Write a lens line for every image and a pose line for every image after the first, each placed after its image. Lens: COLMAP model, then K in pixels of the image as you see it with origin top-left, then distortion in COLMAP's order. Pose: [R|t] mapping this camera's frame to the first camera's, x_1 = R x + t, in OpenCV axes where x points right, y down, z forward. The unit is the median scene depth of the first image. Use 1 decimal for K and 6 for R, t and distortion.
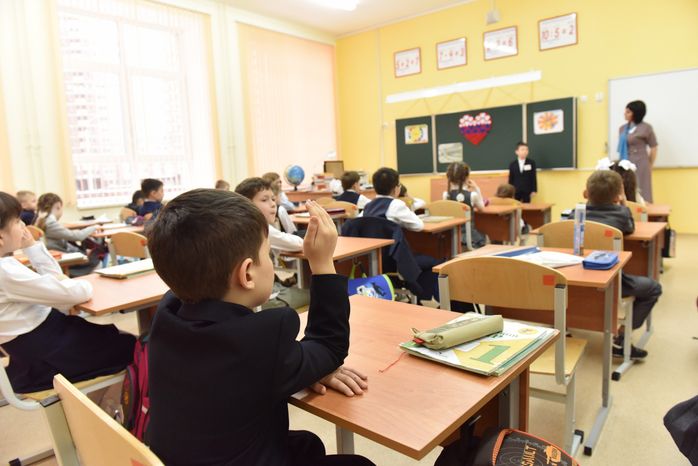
lens RADIAL K [[478.7, 0, 349.0], [0, 478.7, 233.0], [0, 0, 1]] dist [-0.001135, -0.001222]
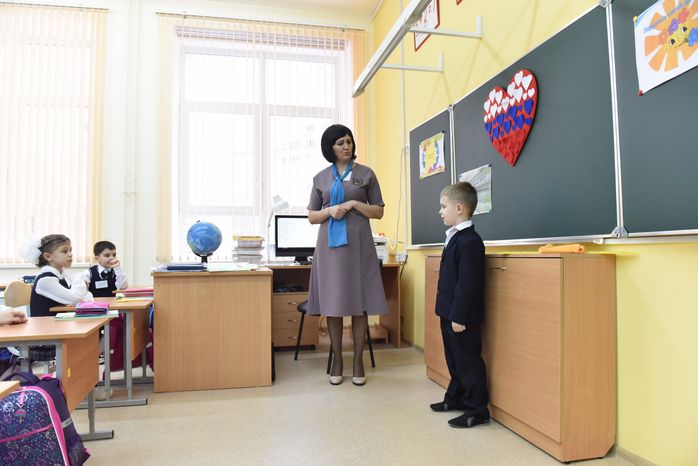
lens RADIAL K [[478.7, 0, 349.0], [0, 478.7, 233.0], [0, 0, 1]] dist [-0.001135, -0.001222]
pose [[0.807816, 0.009961, -0.589351, 0.378015], [-0.096767, 0.988533, -0.115929, -0.078014], [0.581438, 0.150678, 0.799516, 0.646157]]
